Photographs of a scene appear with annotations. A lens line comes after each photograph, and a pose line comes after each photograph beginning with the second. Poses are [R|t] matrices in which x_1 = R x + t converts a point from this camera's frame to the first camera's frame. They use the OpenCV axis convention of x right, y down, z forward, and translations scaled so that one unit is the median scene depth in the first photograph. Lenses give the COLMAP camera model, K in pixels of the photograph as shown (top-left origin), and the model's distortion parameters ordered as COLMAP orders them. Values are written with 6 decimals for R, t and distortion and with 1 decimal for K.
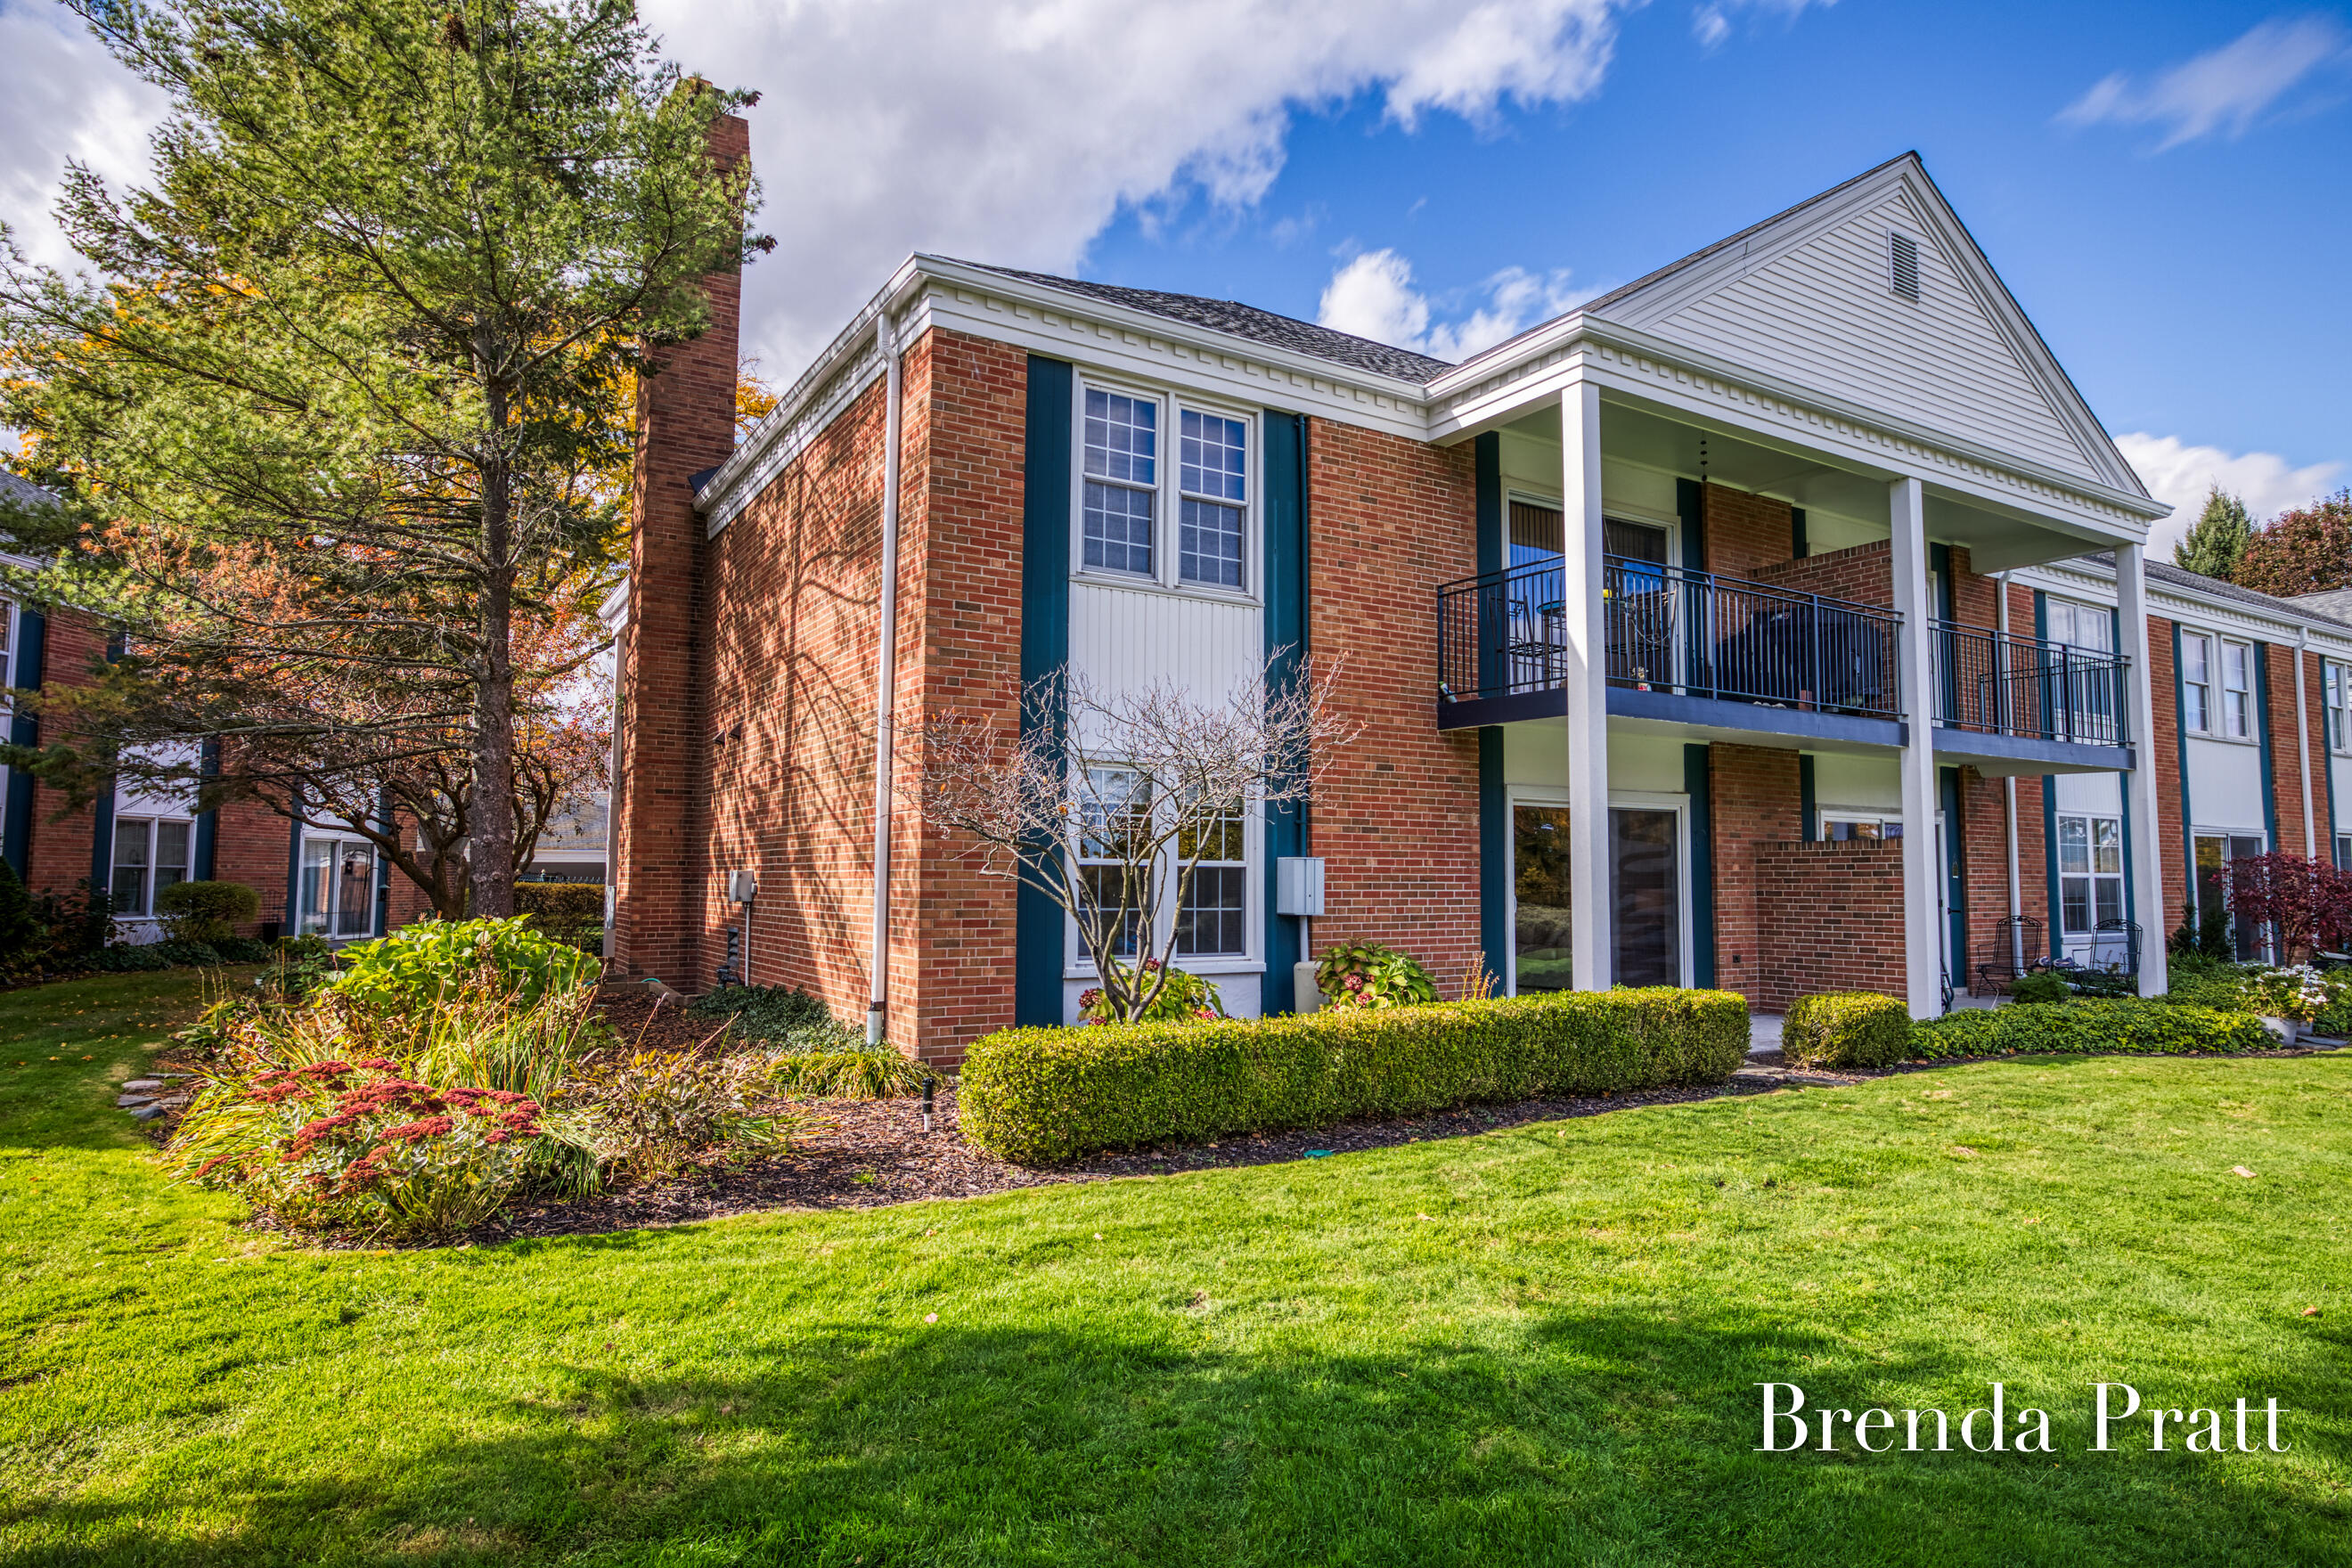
lens RADIAL K [[1351.9, 0, 1176.0], [0, 1351.9, 784.0], [0, 0, 1]] dist [-0.002143, -0.000136]
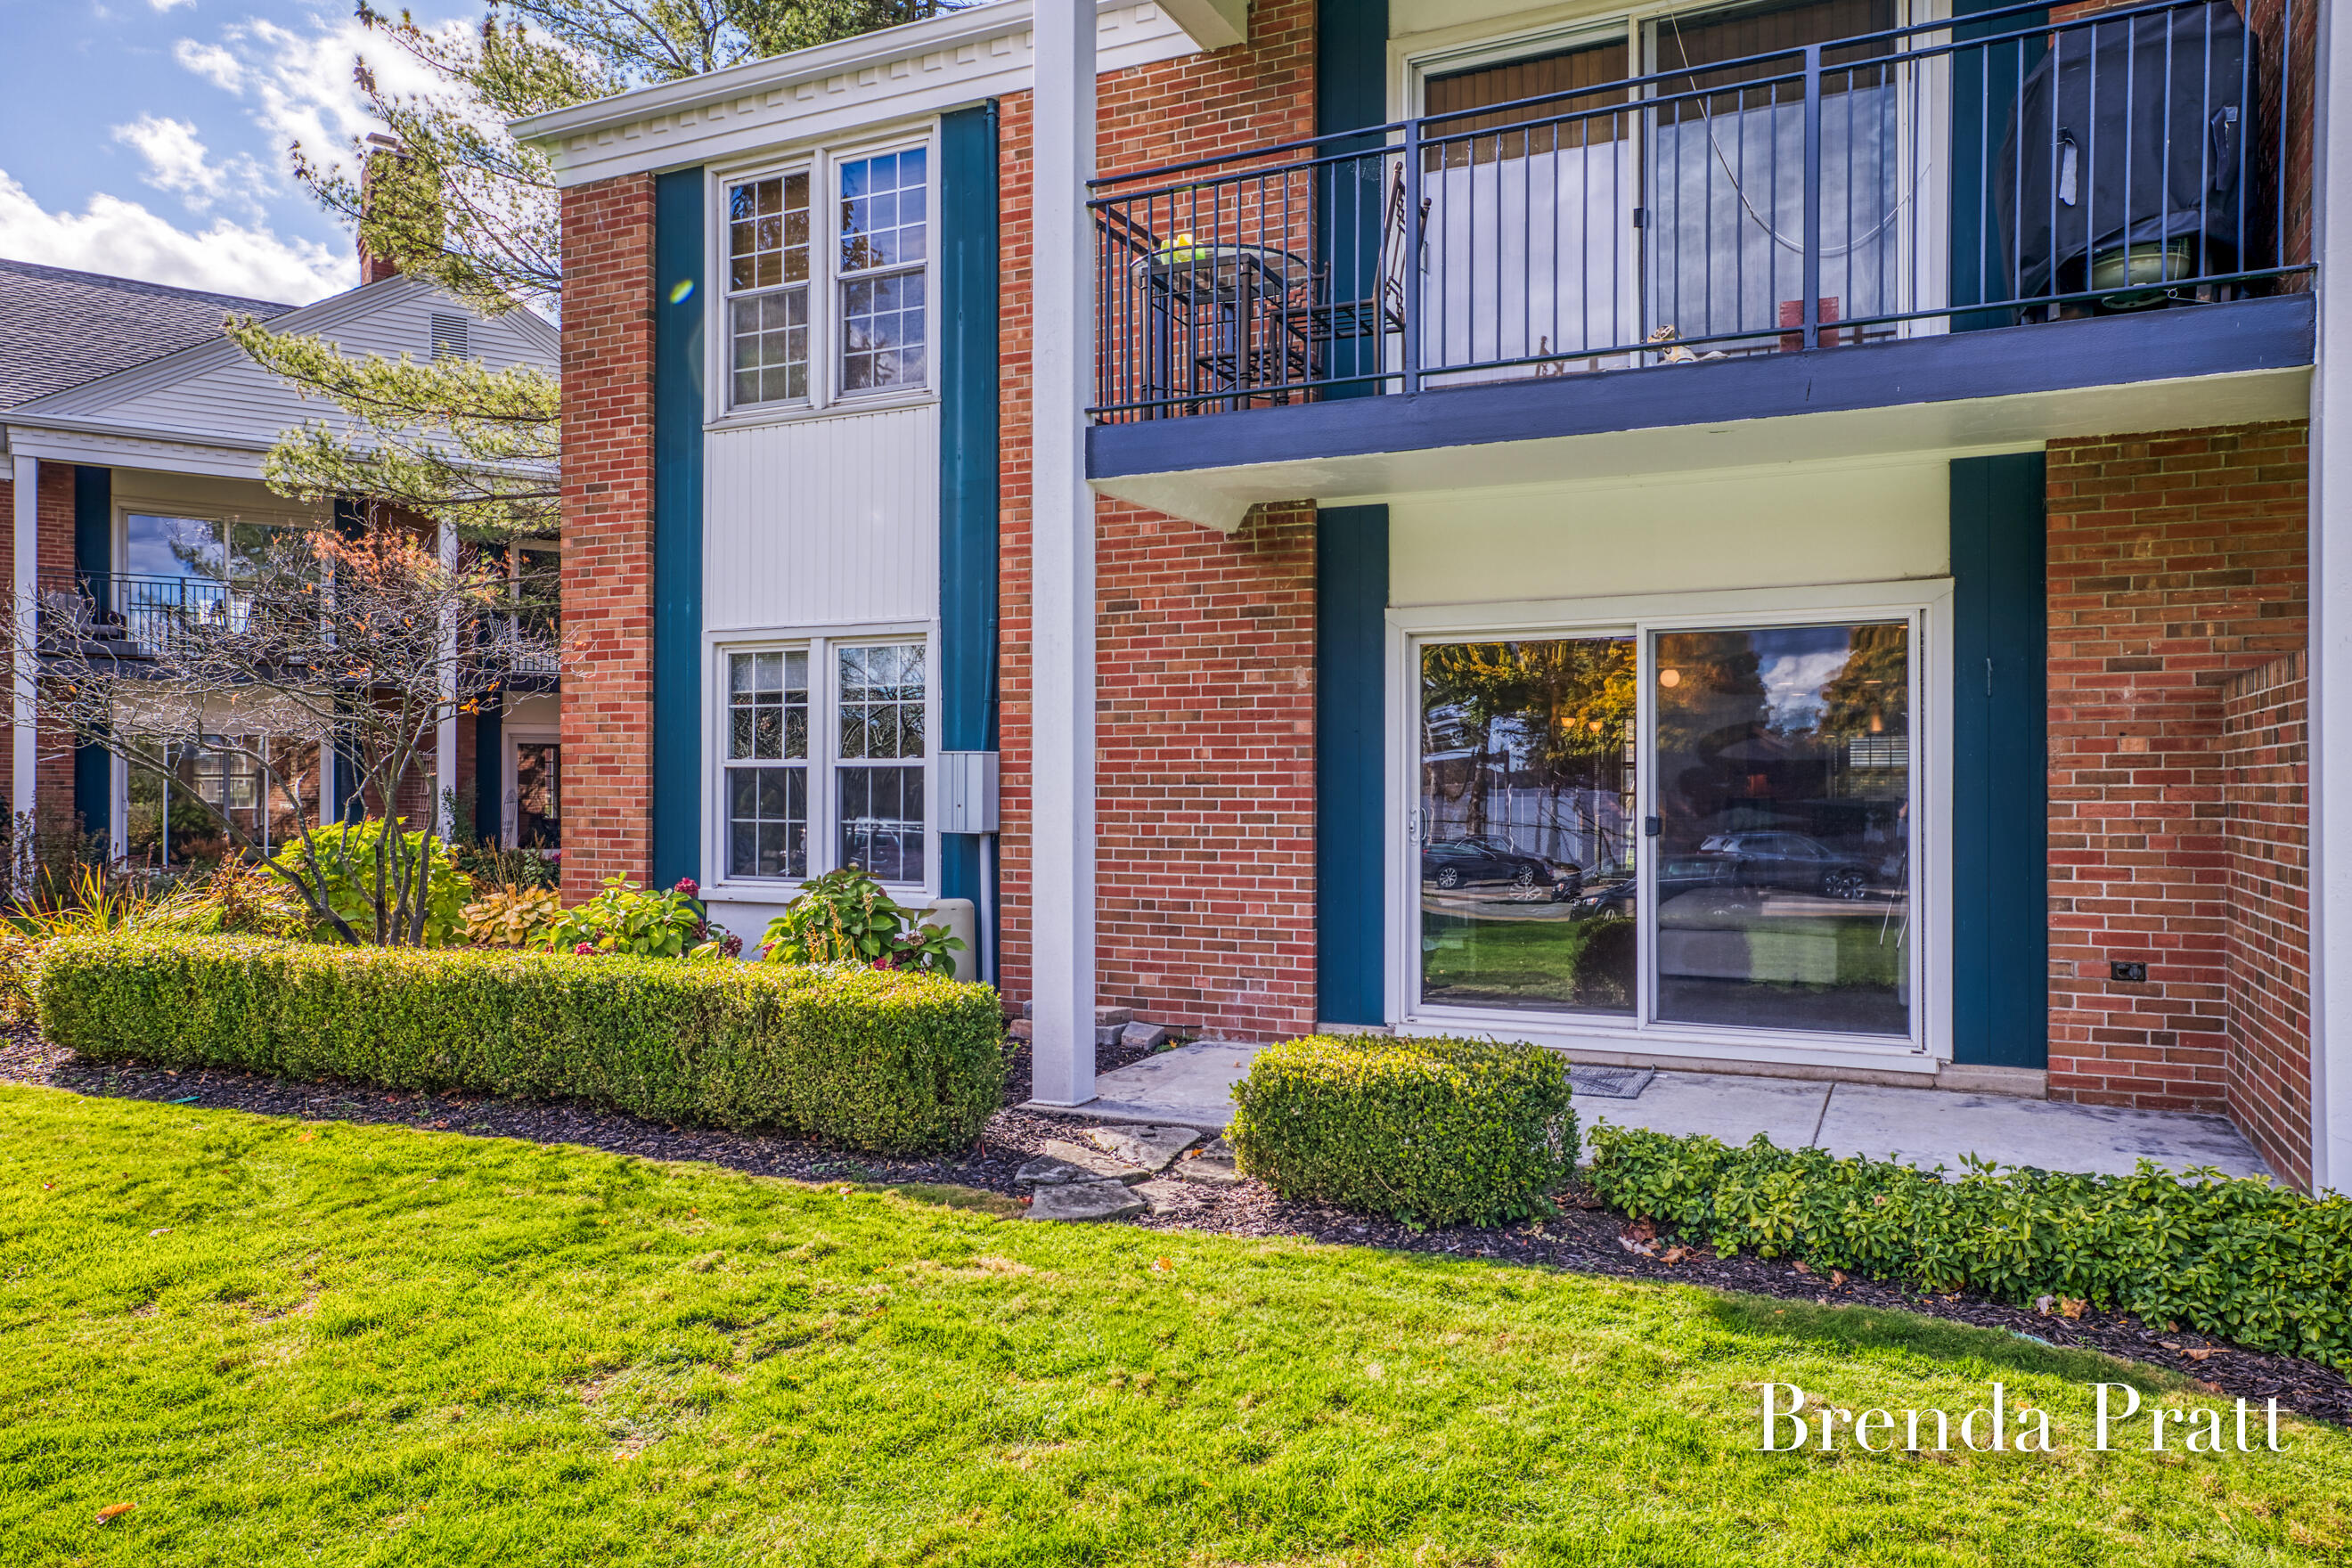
lens RADIAL K [[1568.6, 0, 1176.0], [0, 1568.6, 784.0], [0, 0, 1]] dist [0.001551, -0.000156]
pose [[0.536645, -0.005451, -0.843790, 0.859082], [0.064356, 0.997331, 0.034487, 0.051513], [0.841350, -0.072810, 0.535564, 0.673874]]
